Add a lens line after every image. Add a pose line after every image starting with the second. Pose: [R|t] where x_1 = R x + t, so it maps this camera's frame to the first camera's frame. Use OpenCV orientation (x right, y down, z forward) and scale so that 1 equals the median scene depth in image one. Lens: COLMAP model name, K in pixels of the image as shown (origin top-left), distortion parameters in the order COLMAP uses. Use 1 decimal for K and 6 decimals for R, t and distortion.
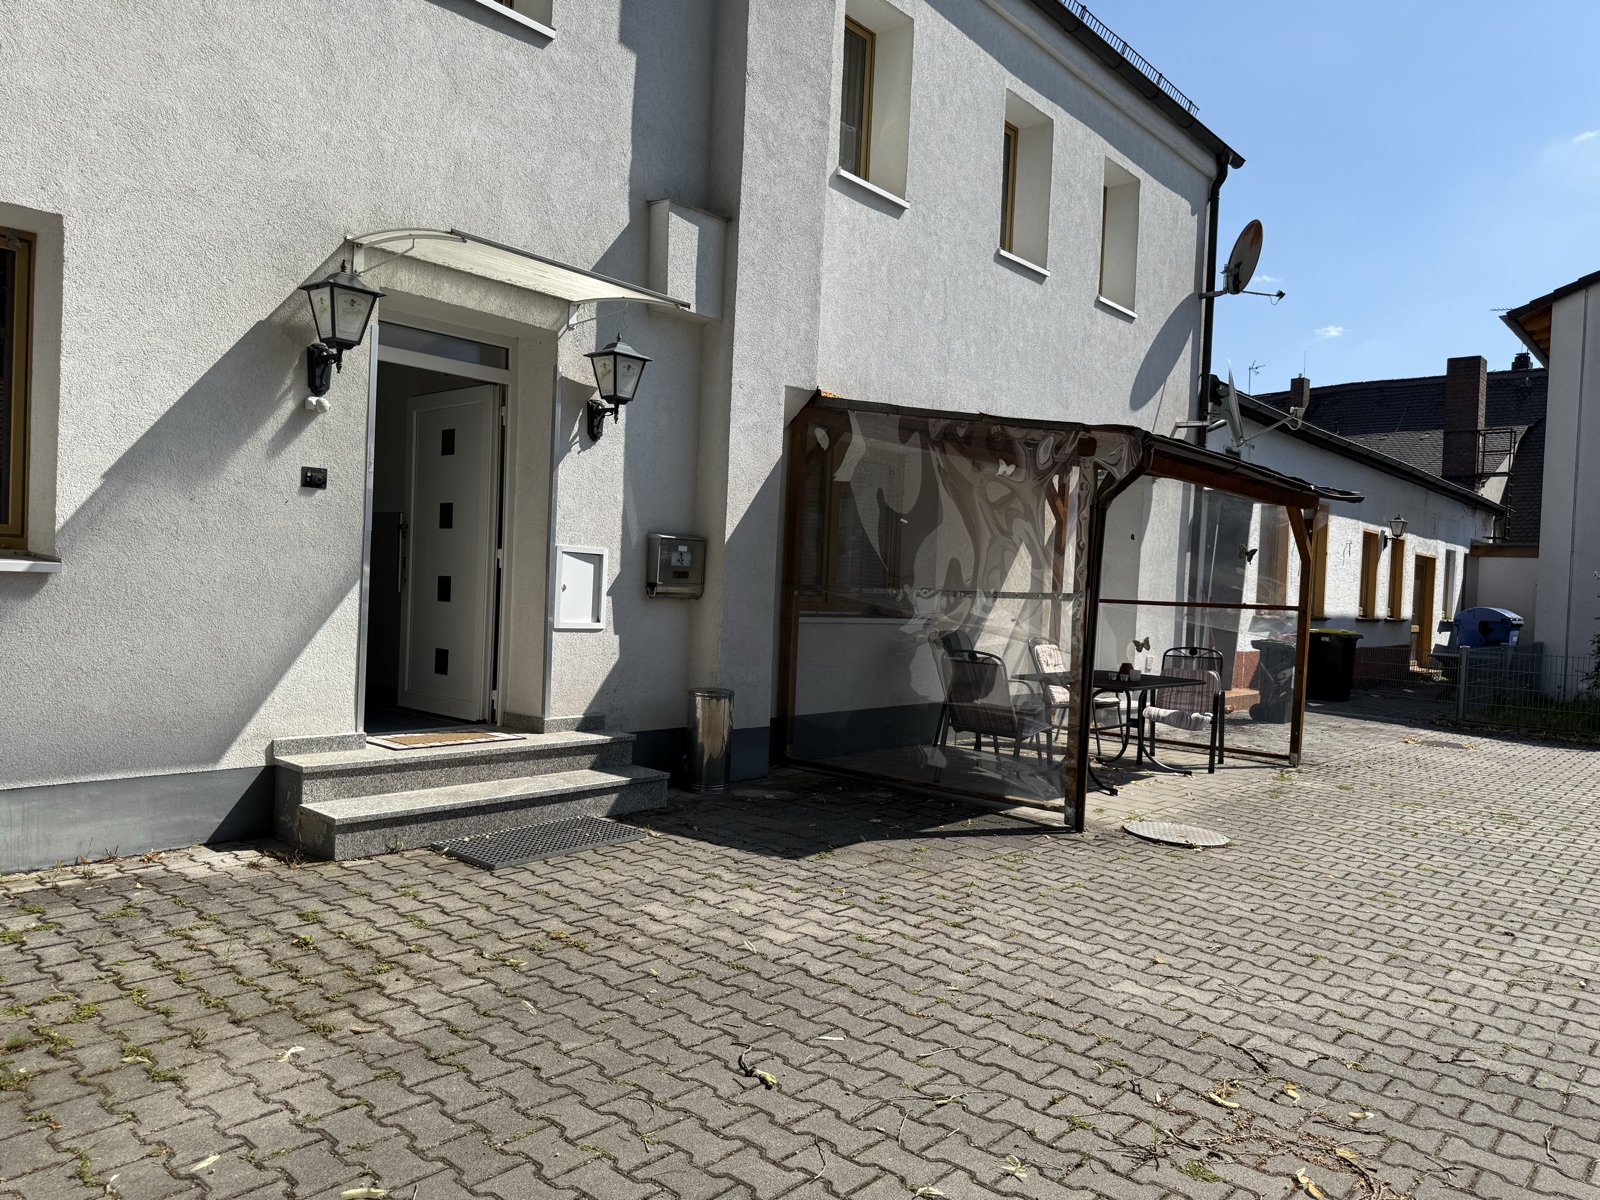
lens RADIAL K [[1108.9, 0, 804.9], [0, 1108.9, 608.8], [0, 0, 1]] dist [0.009439, 0.001439]
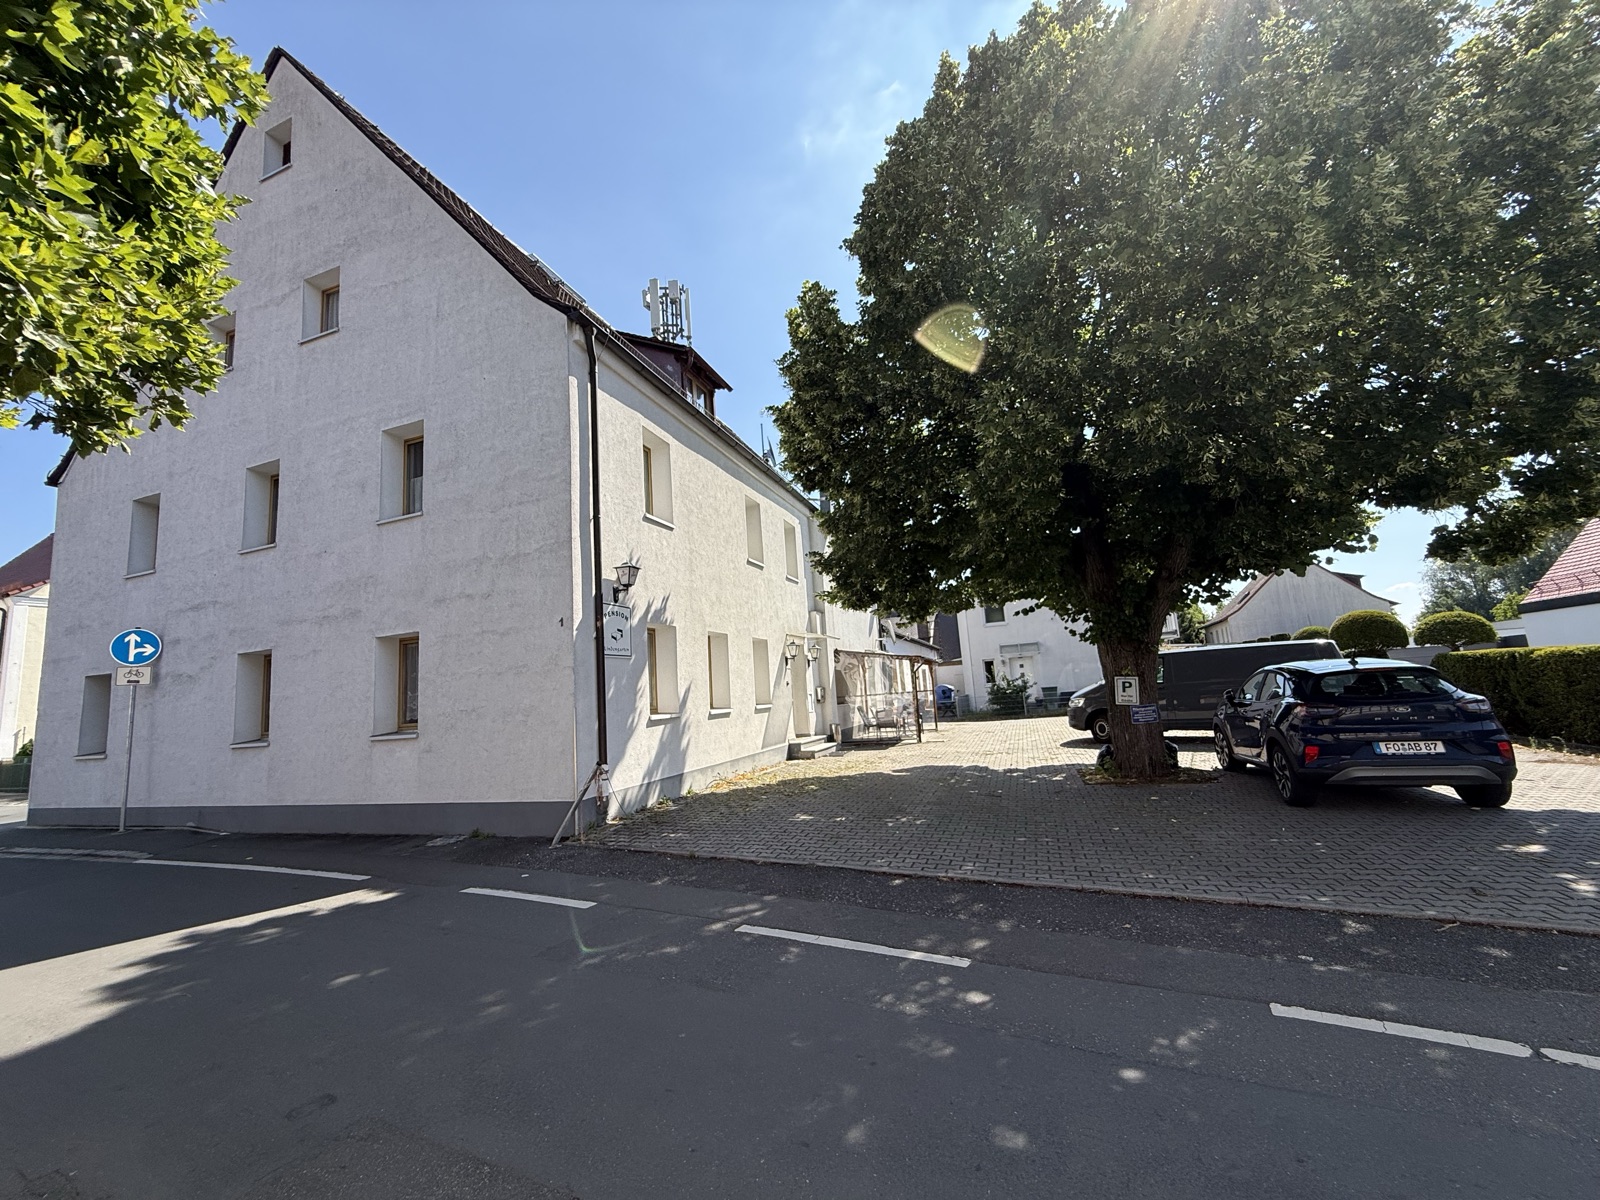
lens RADIAL K [[638.8, 0, 789.7], [0, 638.8, 599.6], [0, 0, 1]] dist [0.002696, 0.000765]
pose [[0.923449, -0.050120, 0.380434, -0.395078], [0.115763, 0.981628, -0.151673, -0.014247], [-0.365843, 0.184102, 0.912286, -0.430714]]
